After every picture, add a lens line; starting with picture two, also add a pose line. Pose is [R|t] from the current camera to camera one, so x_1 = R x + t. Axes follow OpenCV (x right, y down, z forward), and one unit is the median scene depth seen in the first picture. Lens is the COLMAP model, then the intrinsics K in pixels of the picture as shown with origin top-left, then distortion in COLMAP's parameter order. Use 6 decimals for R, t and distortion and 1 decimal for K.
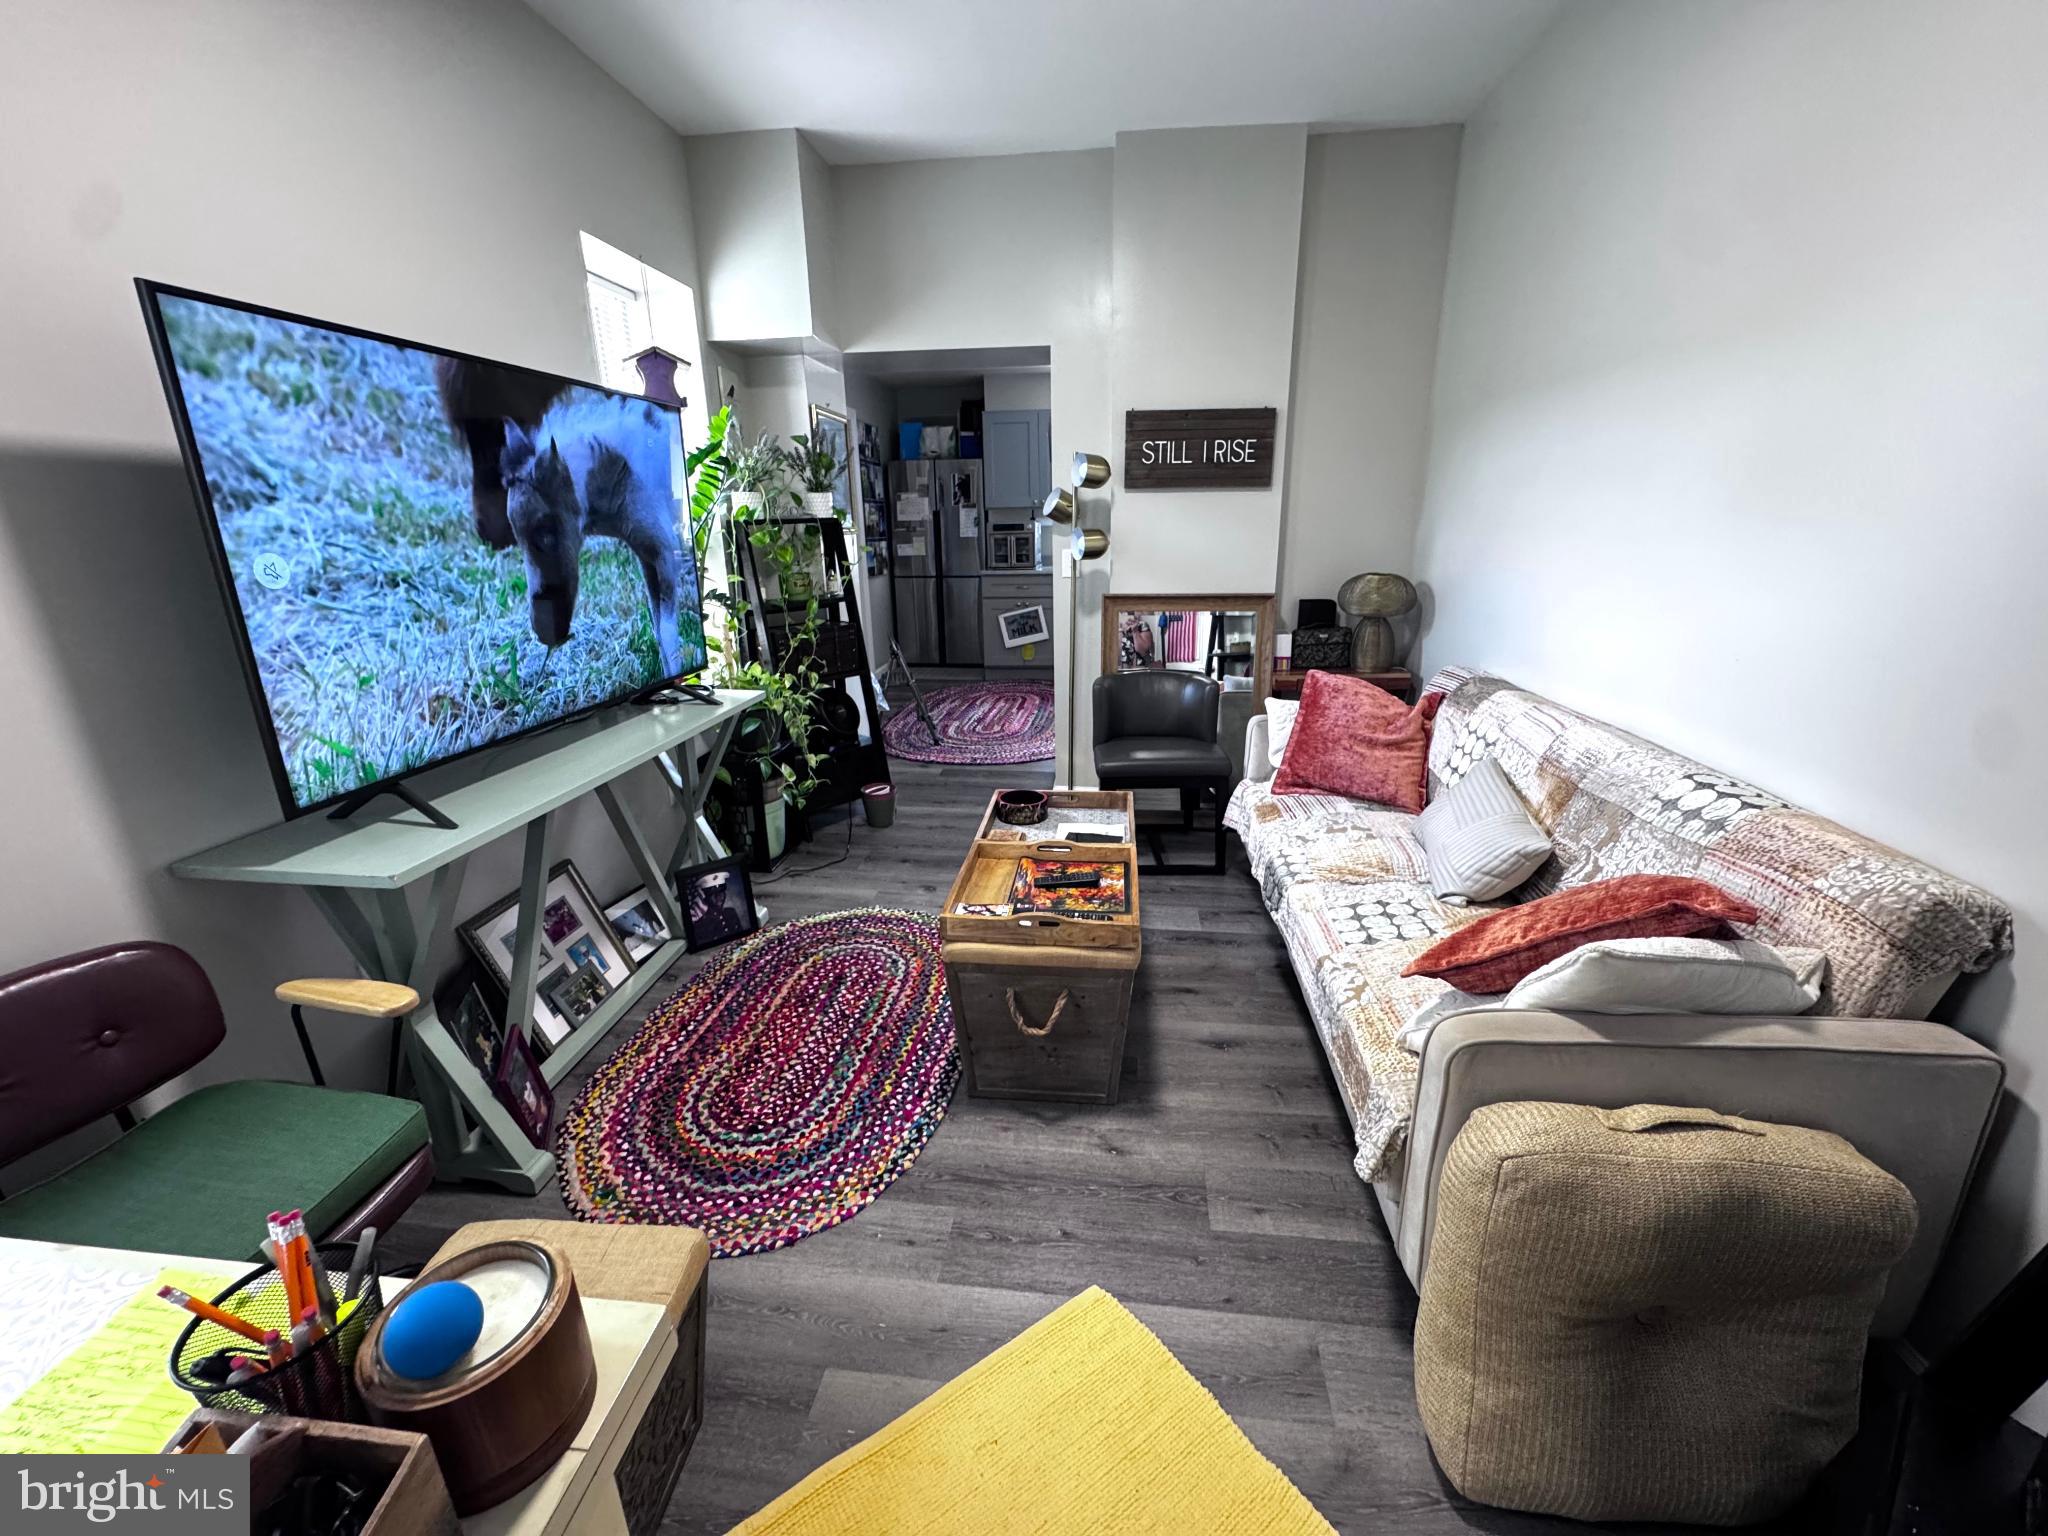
lens RADIAL K [[825.5, 0, 1021.4], [0, 825.5, 768.1], [0, 0, 1]] dist [-0.001053, 0.000206]
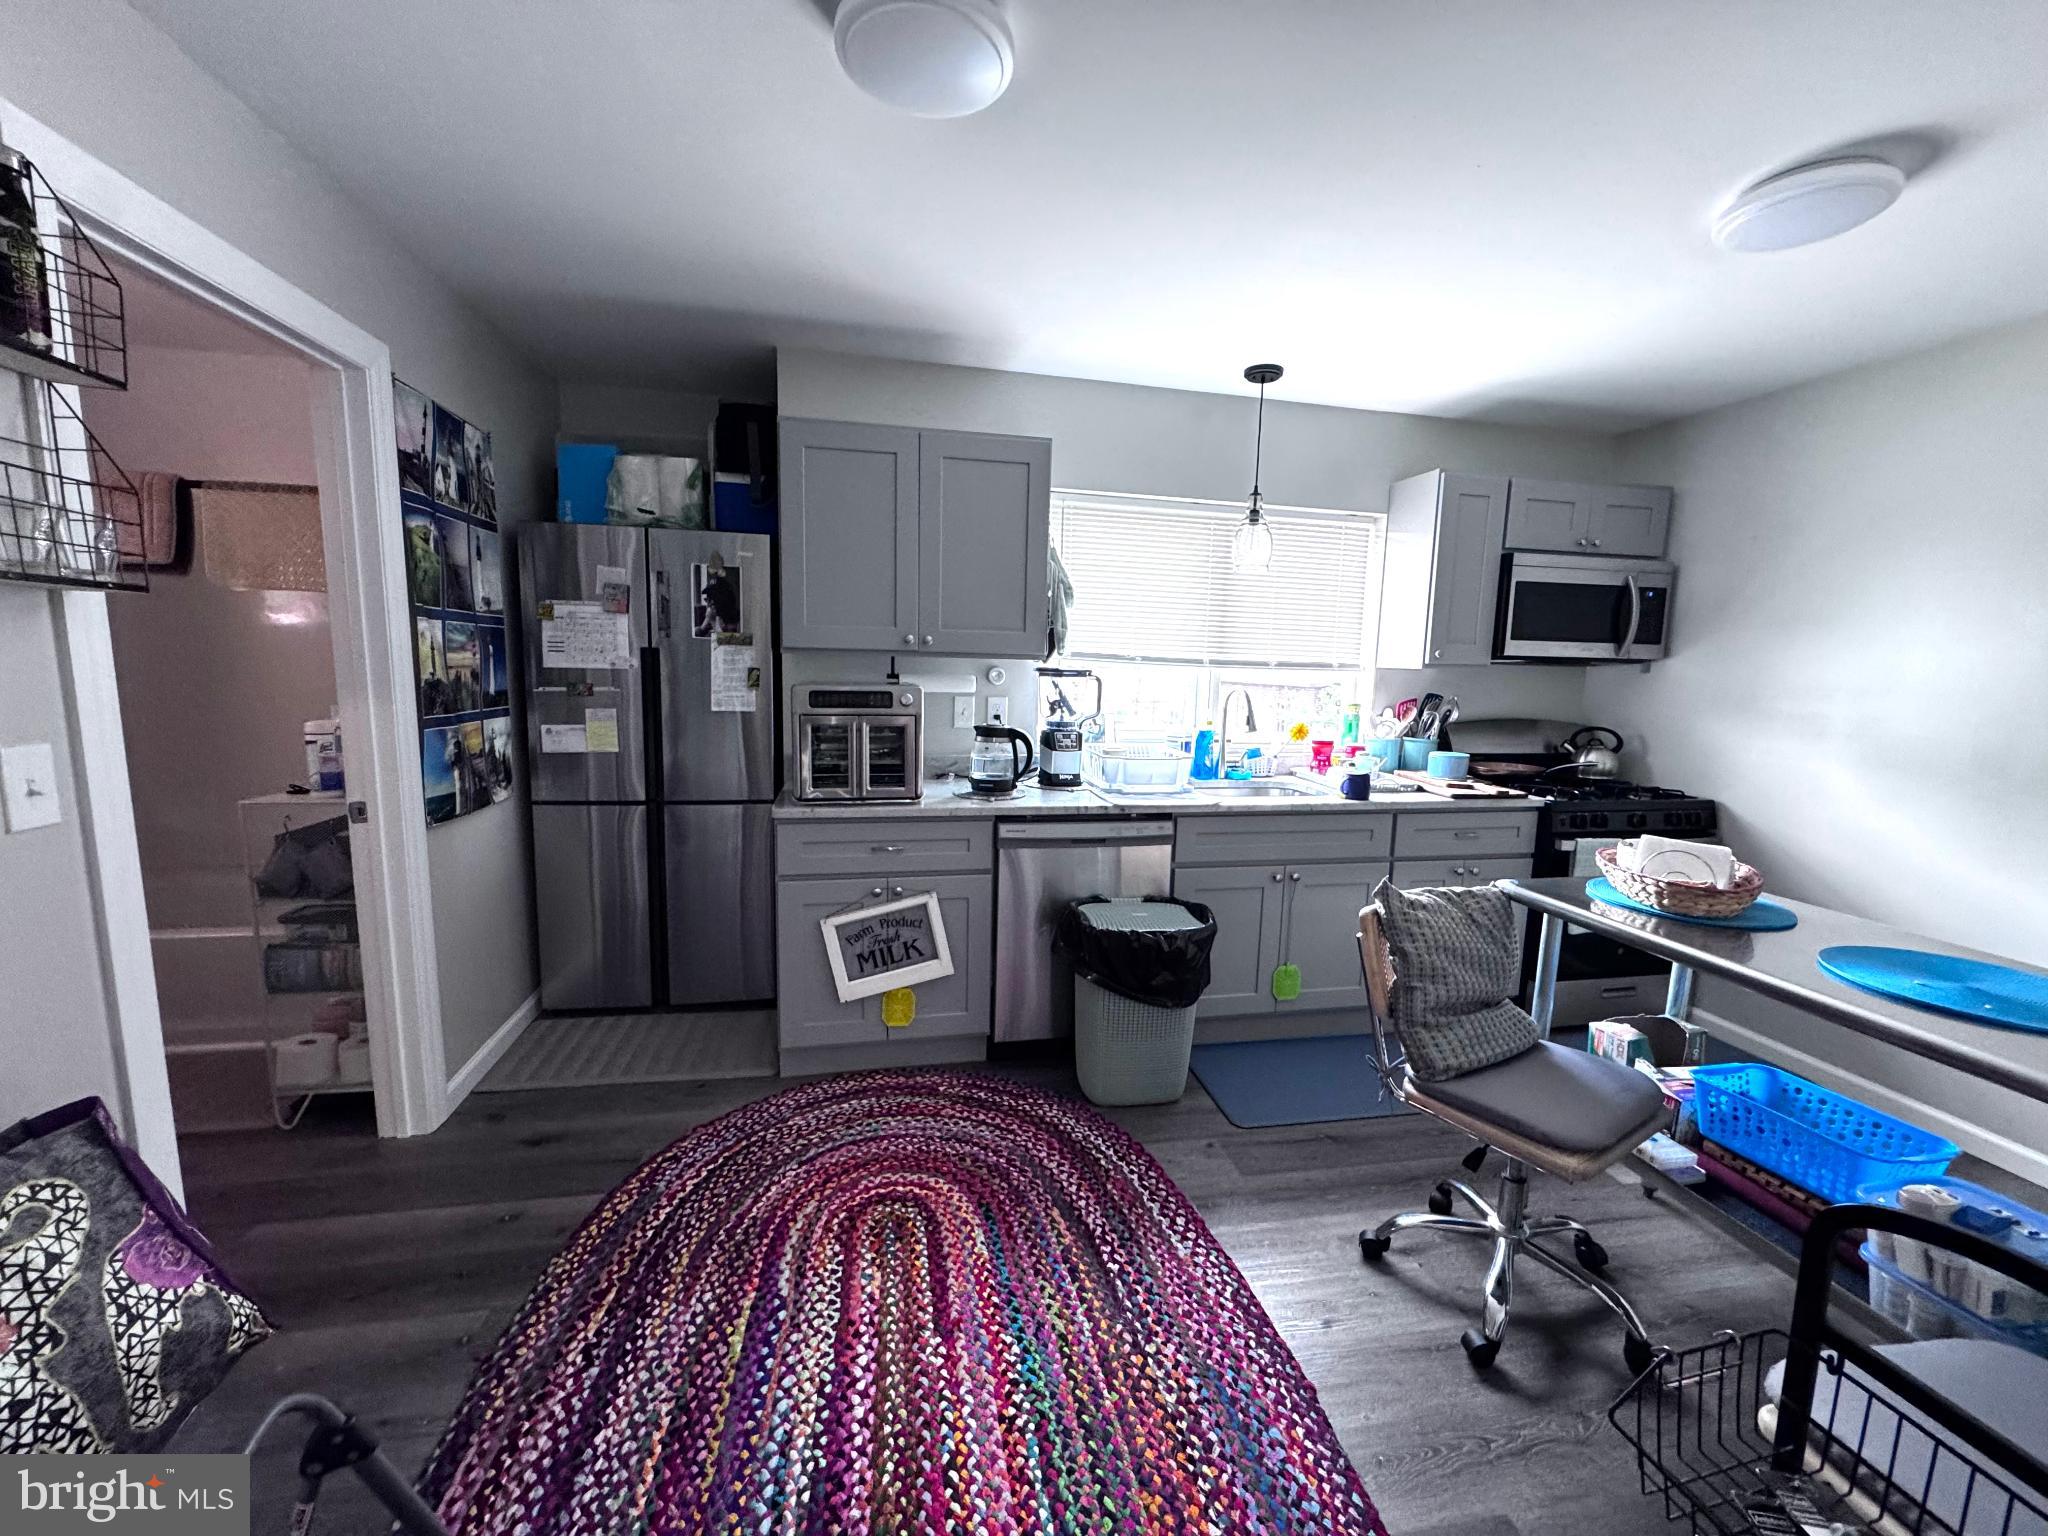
lens RADIAL K [[825.5, 0, 1022.6], [0, 825.5, 771.7], [0, 0, 1]] dist [-0.001053, 0.000206]
pose [[0.950531, 0.000203, 0.310630, -0.117899], [0.049867, 0.986931, -0.153237, -0.387345], [-0.306602, 0.161146, 0.938098, 1.230492]]
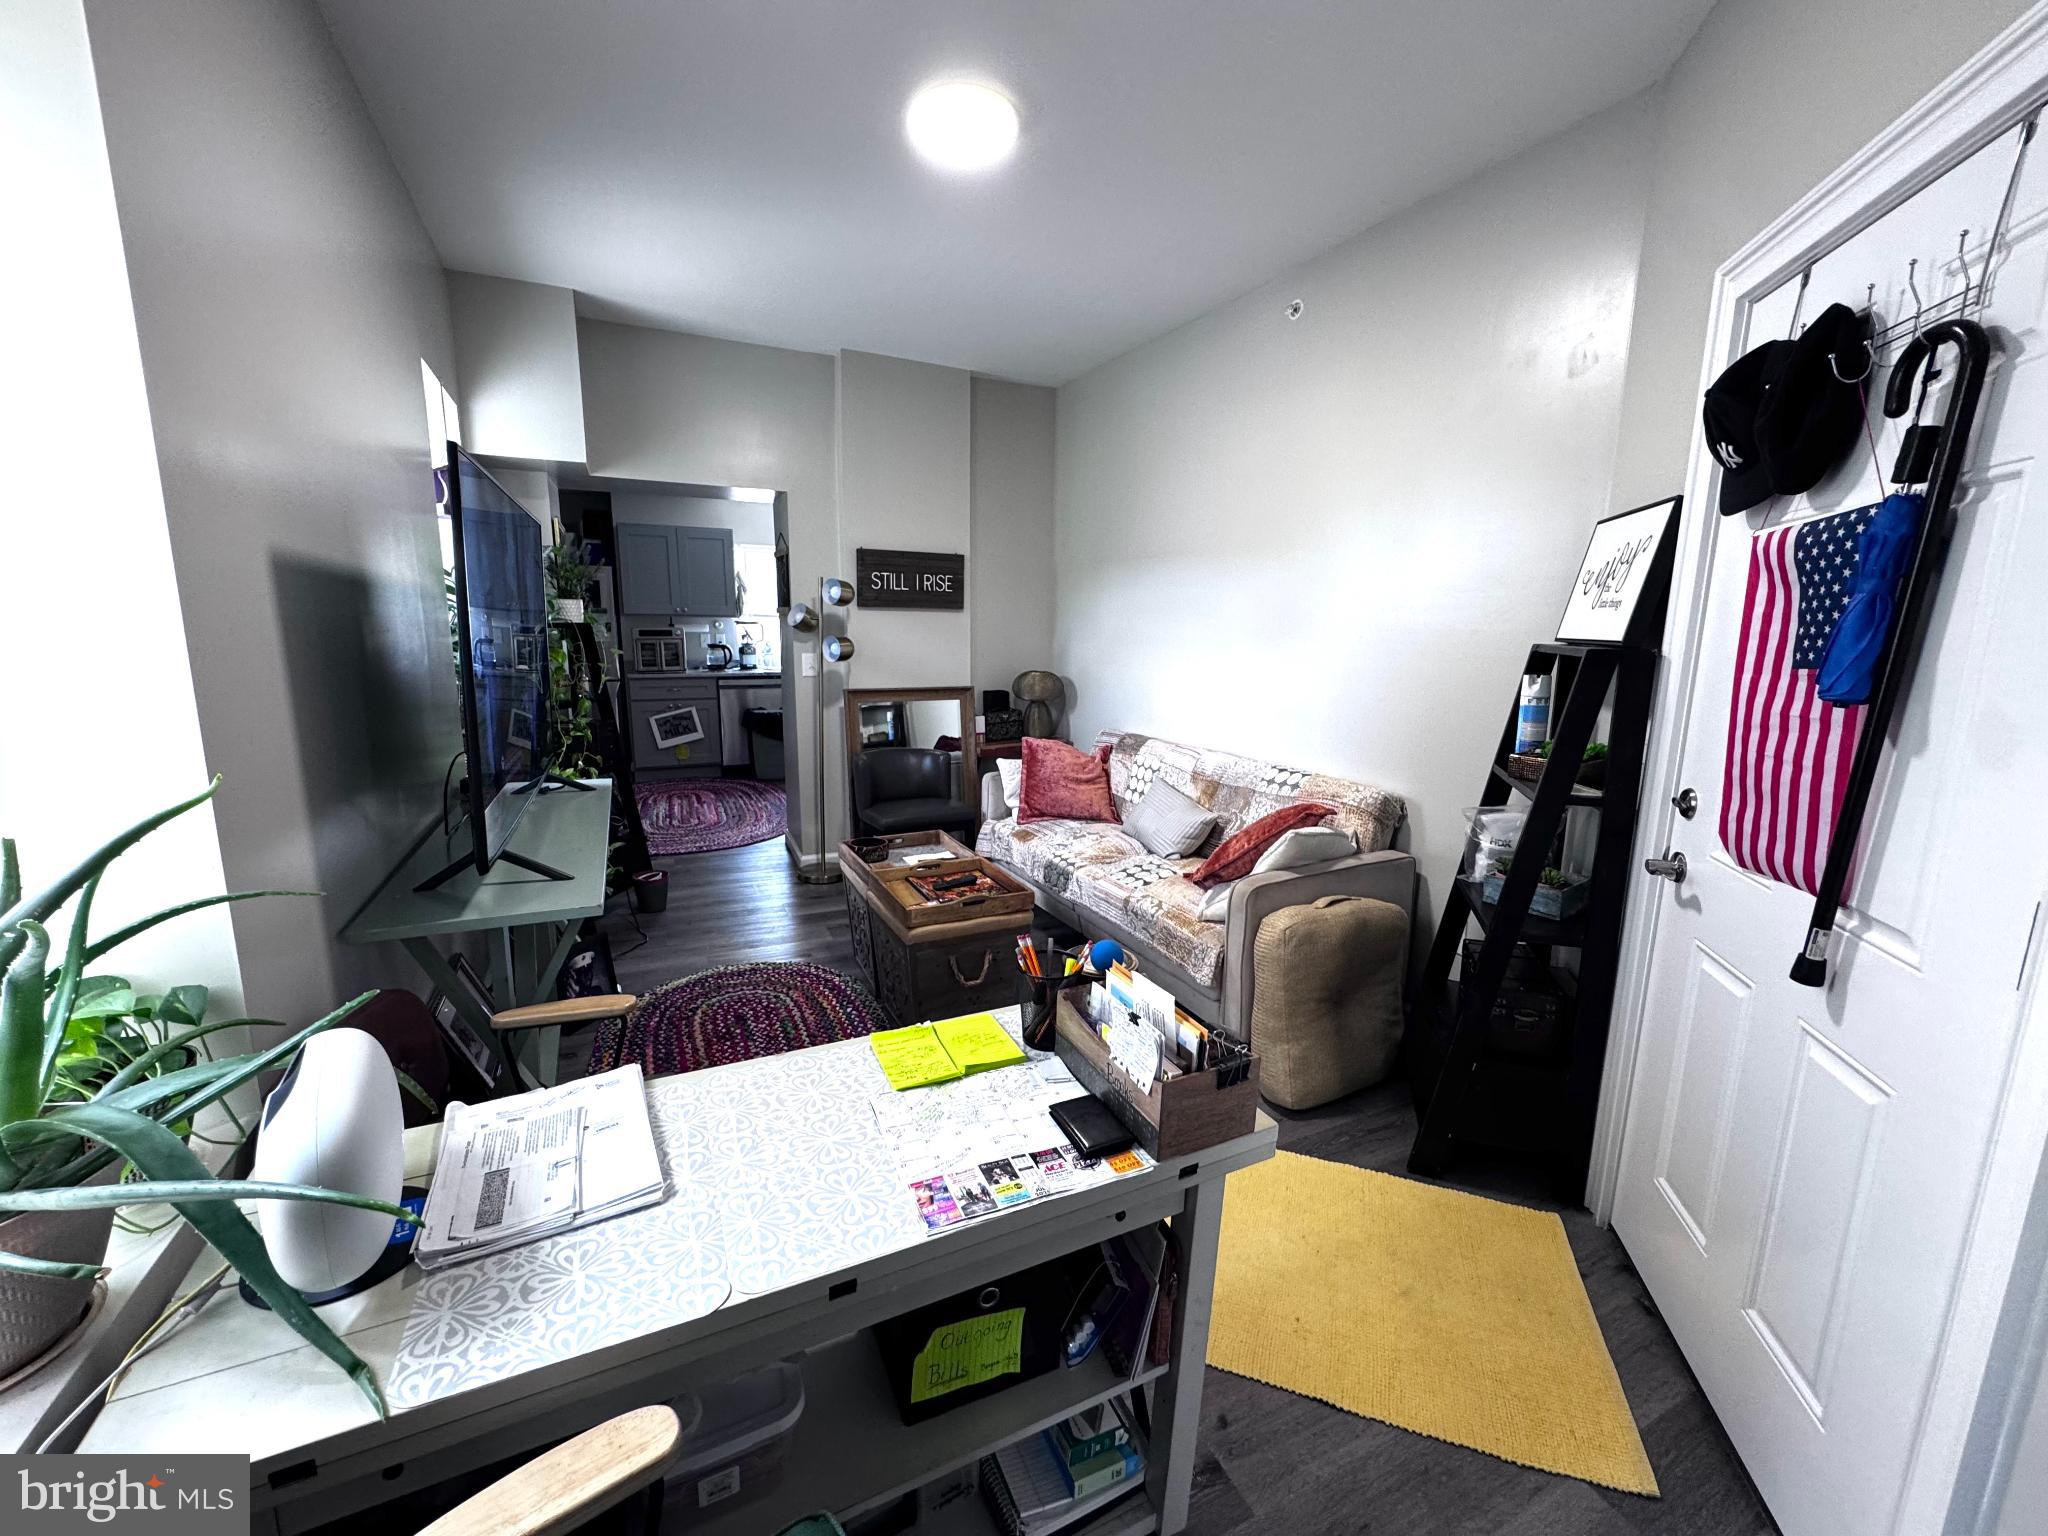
lens RADIAL K [[825.5, 0, 1029.7], [0, 825.5, 768.7], [0, 0, 1]] dist [-0.001053, 0.000206]
pose [[0.841783, -0.068539, 0.535448, -0.369519], [0.134338, 0.987299, -0.084818, 0.051595], [-0.522834, 0.143329, 0.840299, -0.173712]]
